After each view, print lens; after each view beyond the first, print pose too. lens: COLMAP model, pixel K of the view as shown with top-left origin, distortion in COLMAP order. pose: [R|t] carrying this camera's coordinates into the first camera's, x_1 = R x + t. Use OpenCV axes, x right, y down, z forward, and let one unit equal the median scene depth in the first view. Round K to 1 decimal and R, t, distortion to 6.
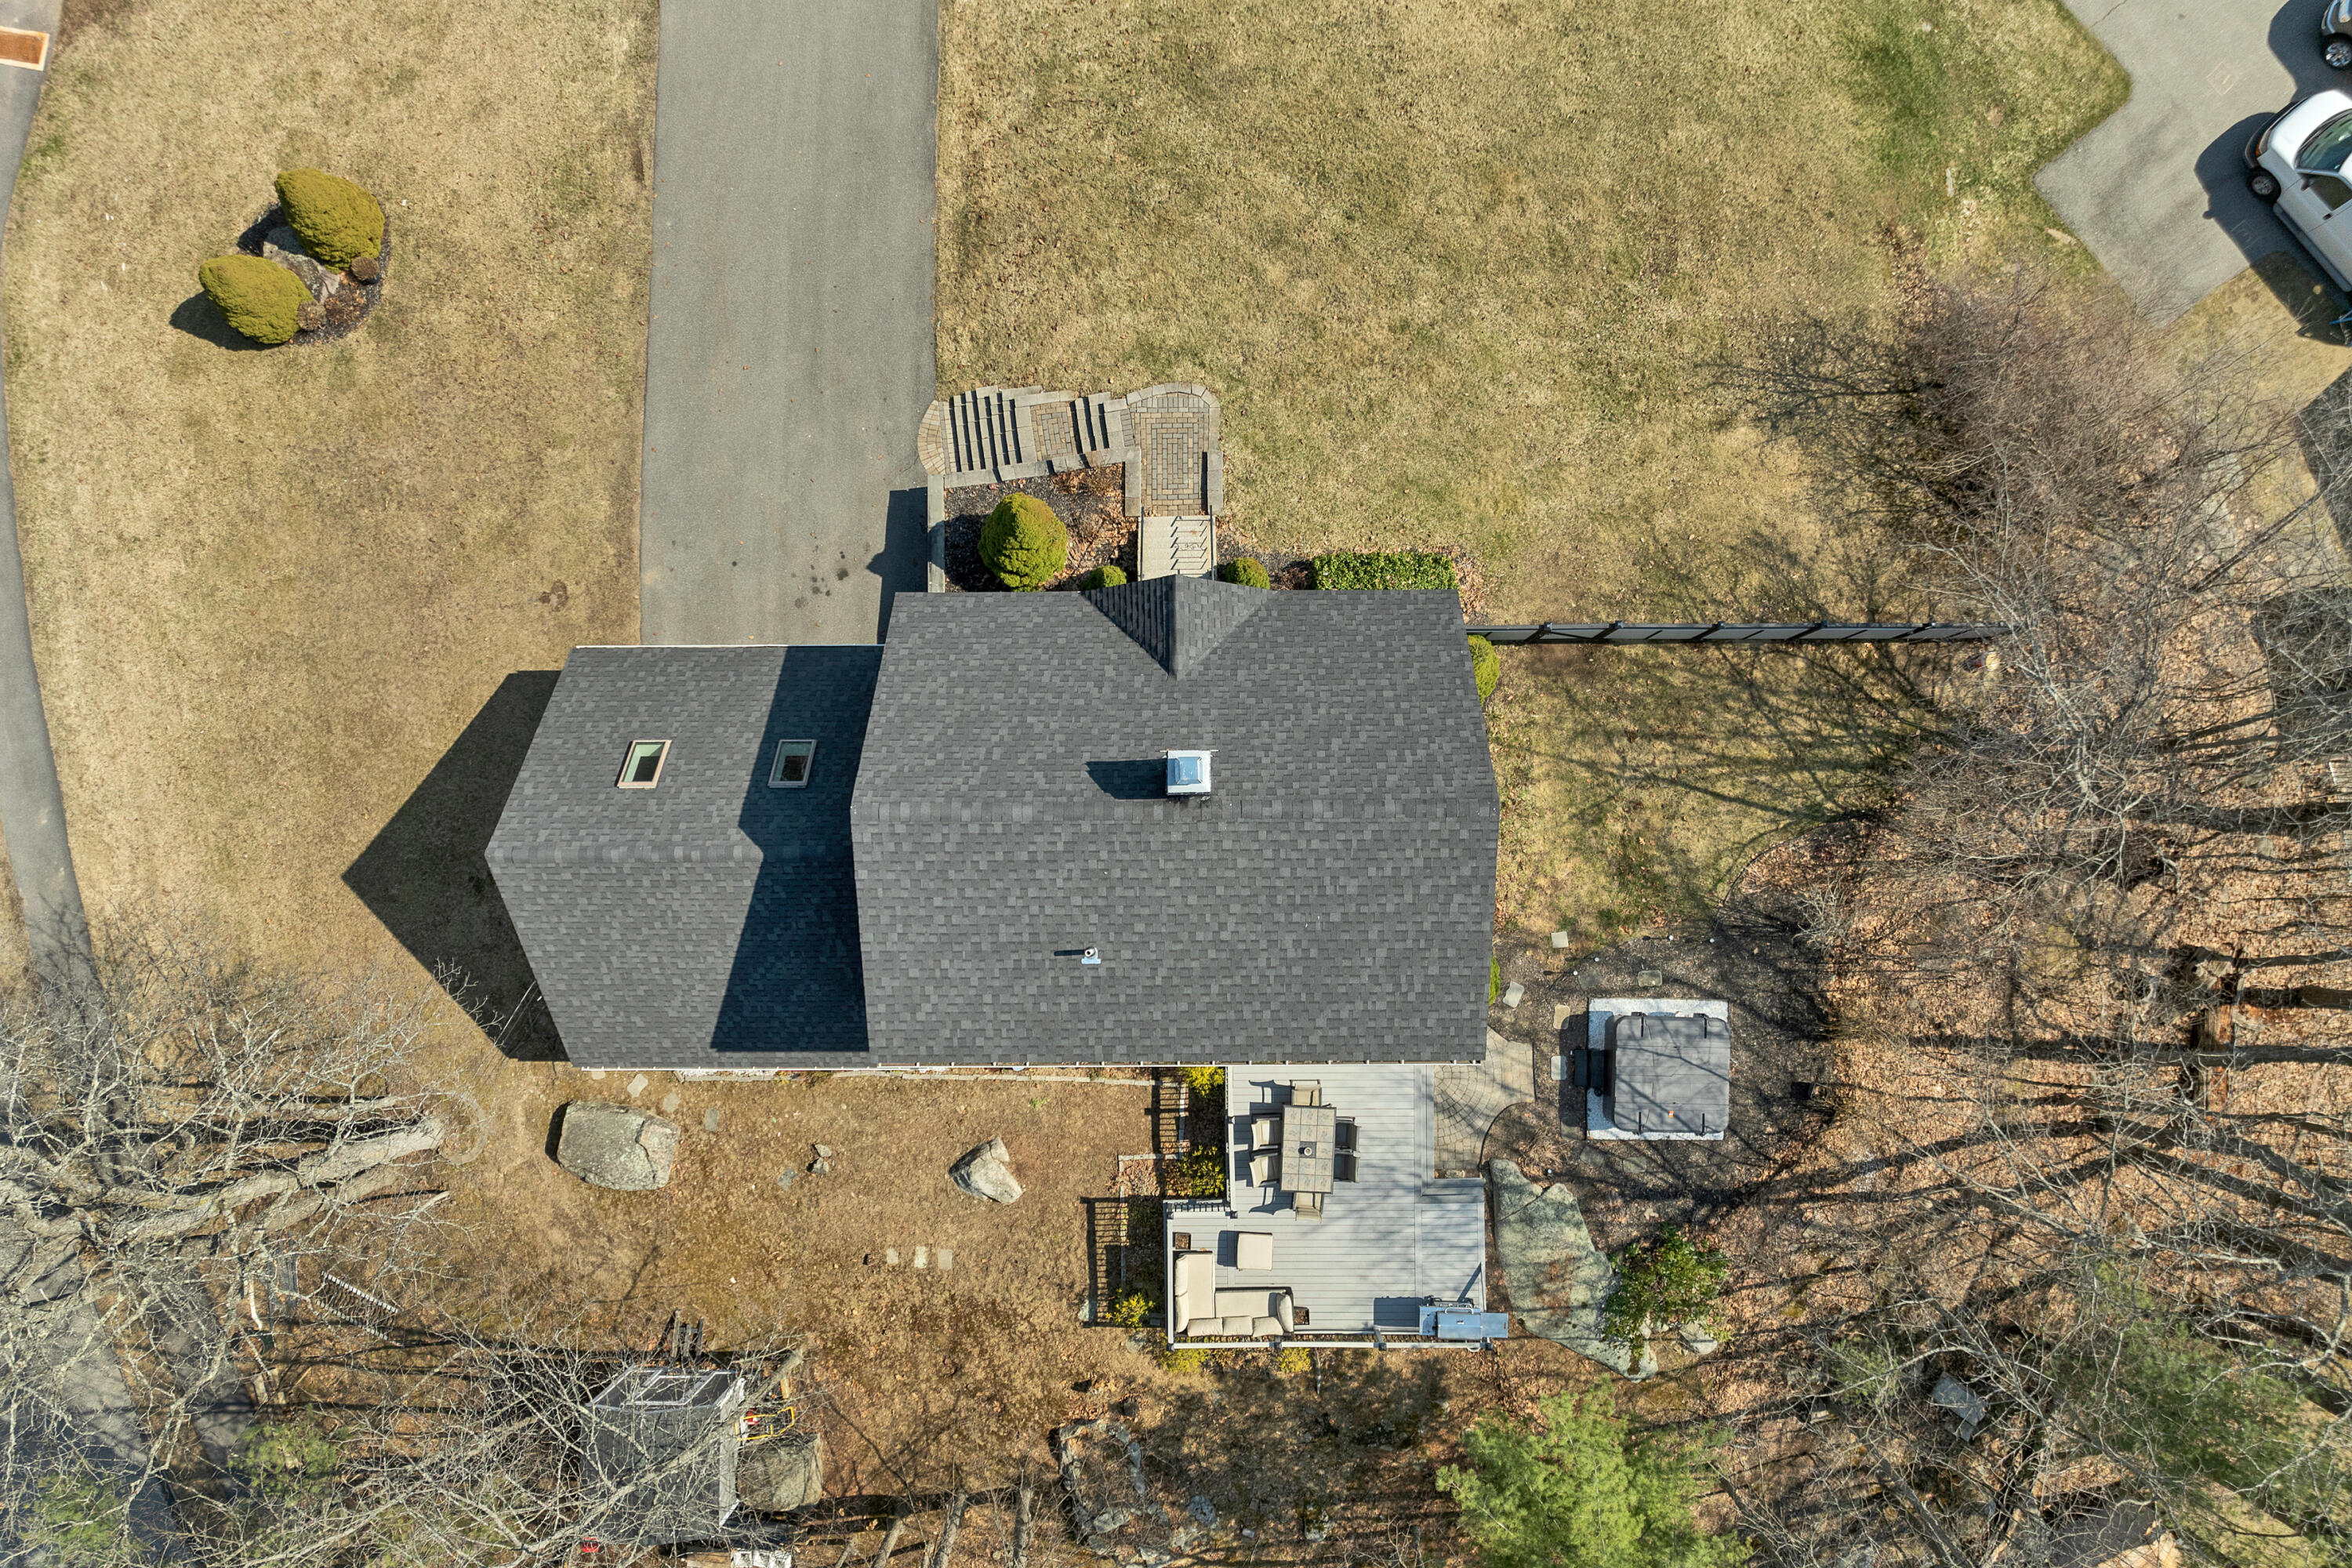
lens RADIAL K [[1687.9, 0, 1192.3], [0, 1687.9, 871.8], [0, 0, 1]] dist [-0.024596, -0.025602]
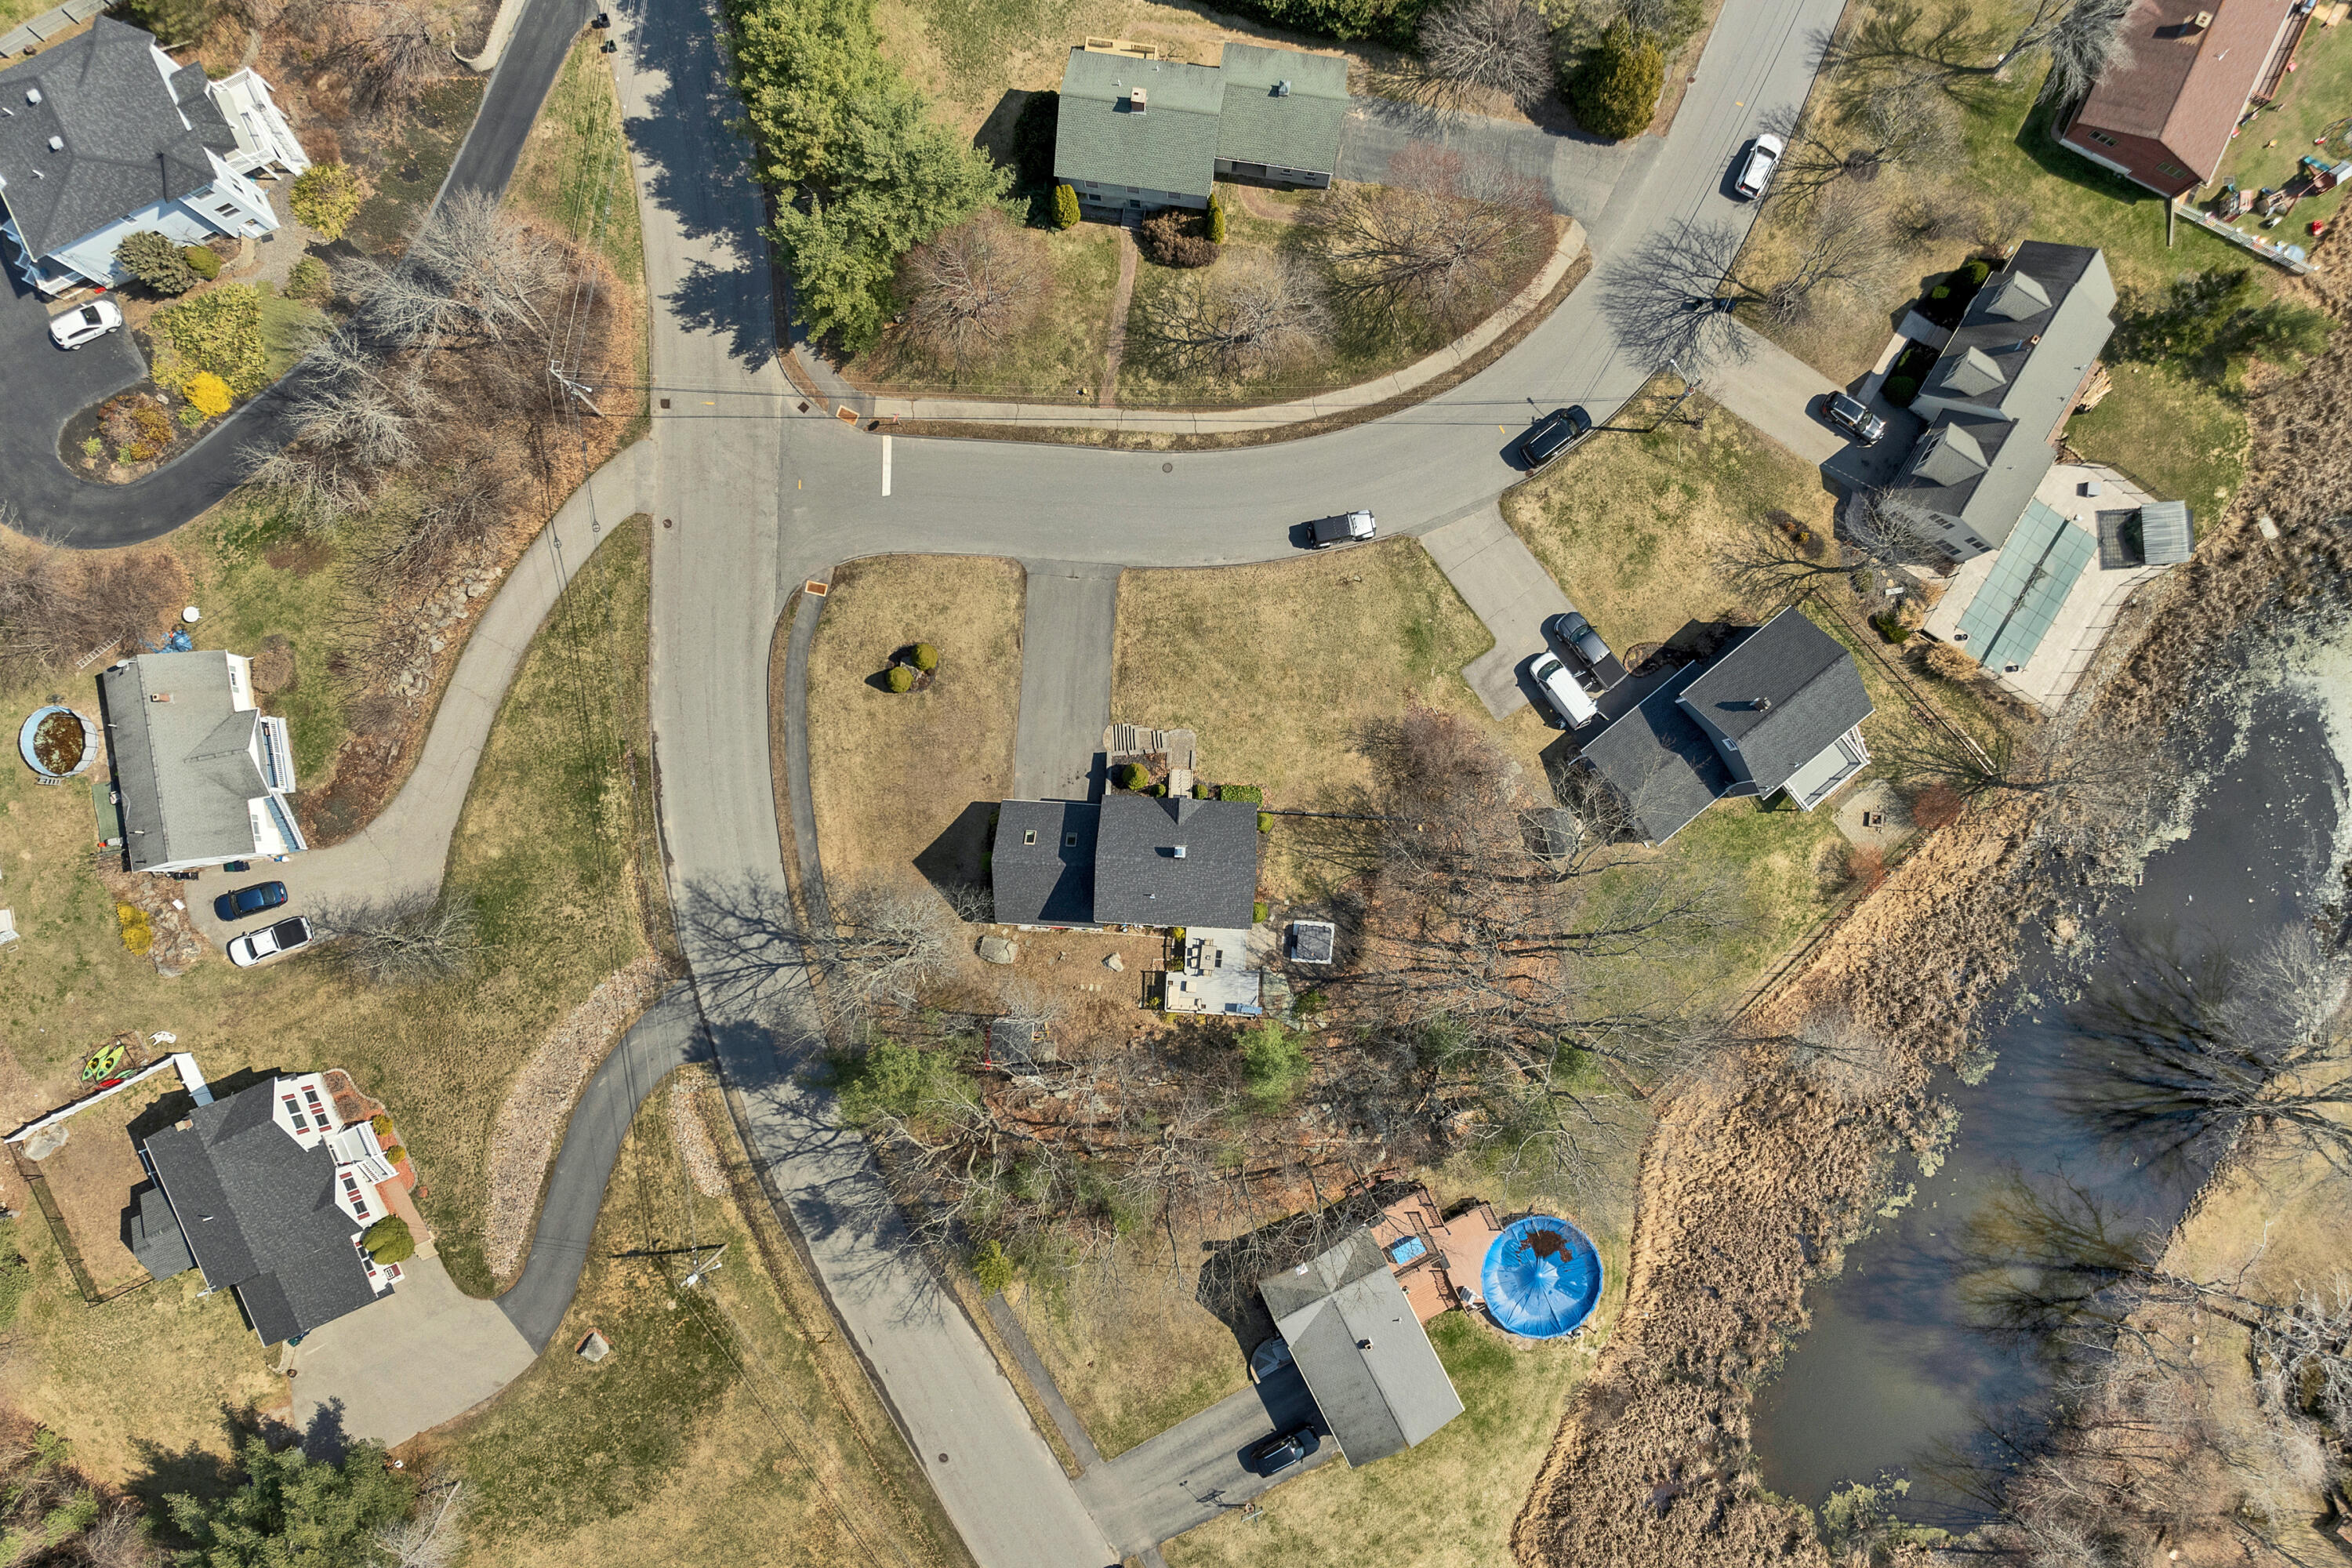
lens RADIAL K [[1687.9, 0, 1192.3], [0, 1687.9, 871.8], [0, 0, 1]] dist [-0.024596, -0.025602]
pose [[0.998263, 0.058883, 0.002173, 0.017097], [-0.058880, 0.998264, -0.001399, -0.005107], [-0.002252, 0.001269, 0.999997, -2.371800]]
